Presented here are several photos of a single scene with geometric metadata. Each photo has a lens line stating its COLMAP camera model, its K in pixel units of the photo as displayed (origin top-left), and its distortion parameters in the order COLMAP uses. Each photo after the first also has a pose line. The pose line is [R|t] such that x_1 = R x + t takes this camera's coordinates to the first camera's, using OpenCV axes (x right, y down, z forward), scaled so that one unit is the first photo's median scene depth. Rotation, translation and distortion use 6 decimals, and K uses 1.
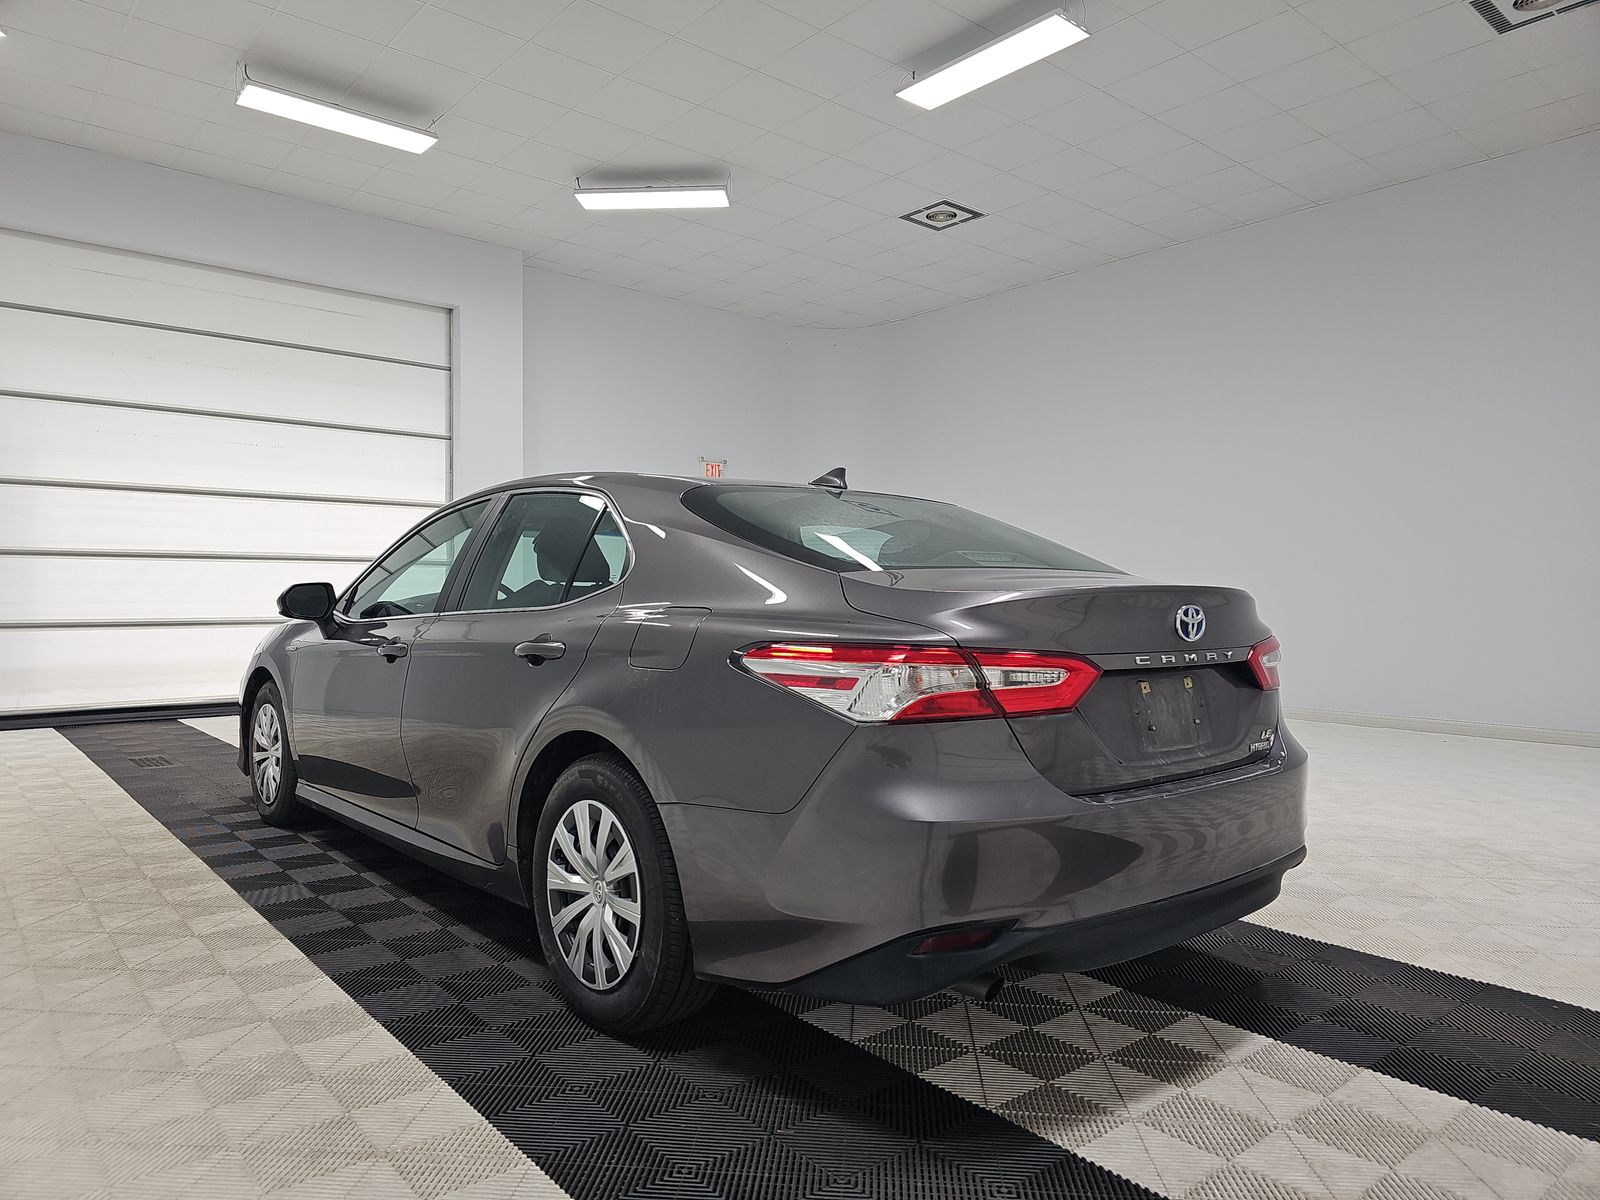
lens RADIAL K [[1059.1, 0, 800.8], [0, 1059.1, 601.5], [0, 0, 1]] dist [0.076222, 0.003206]
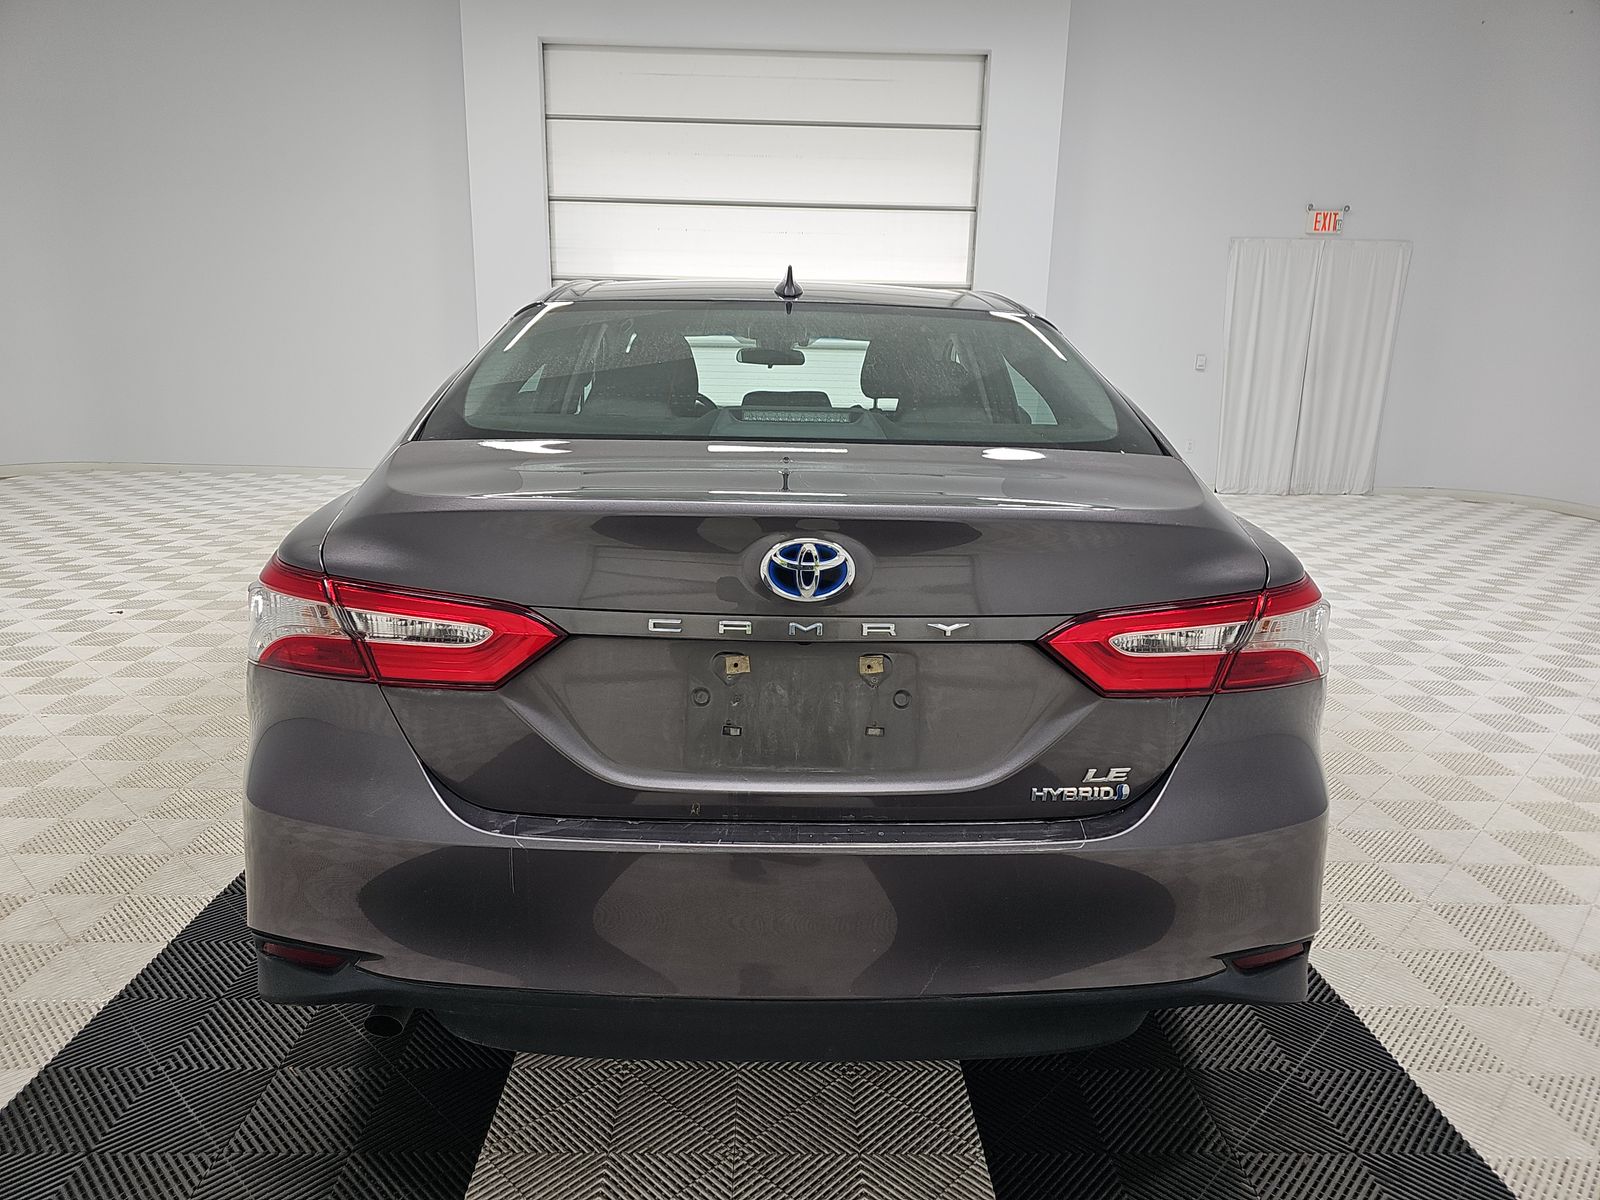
lens RADIAL K [[1059.1, 0, 800.3], [0, 1059.1, 601.7], [0, 0, 1]] dist [0.076222, 0.003206]
pose [[0.792820, 0.156635, -0.588983, 0.169977], [-0.029429, 0.975121, 0.219711, -0.021309], [0.608744, -0.156858, 0.777706, 0.135578]]
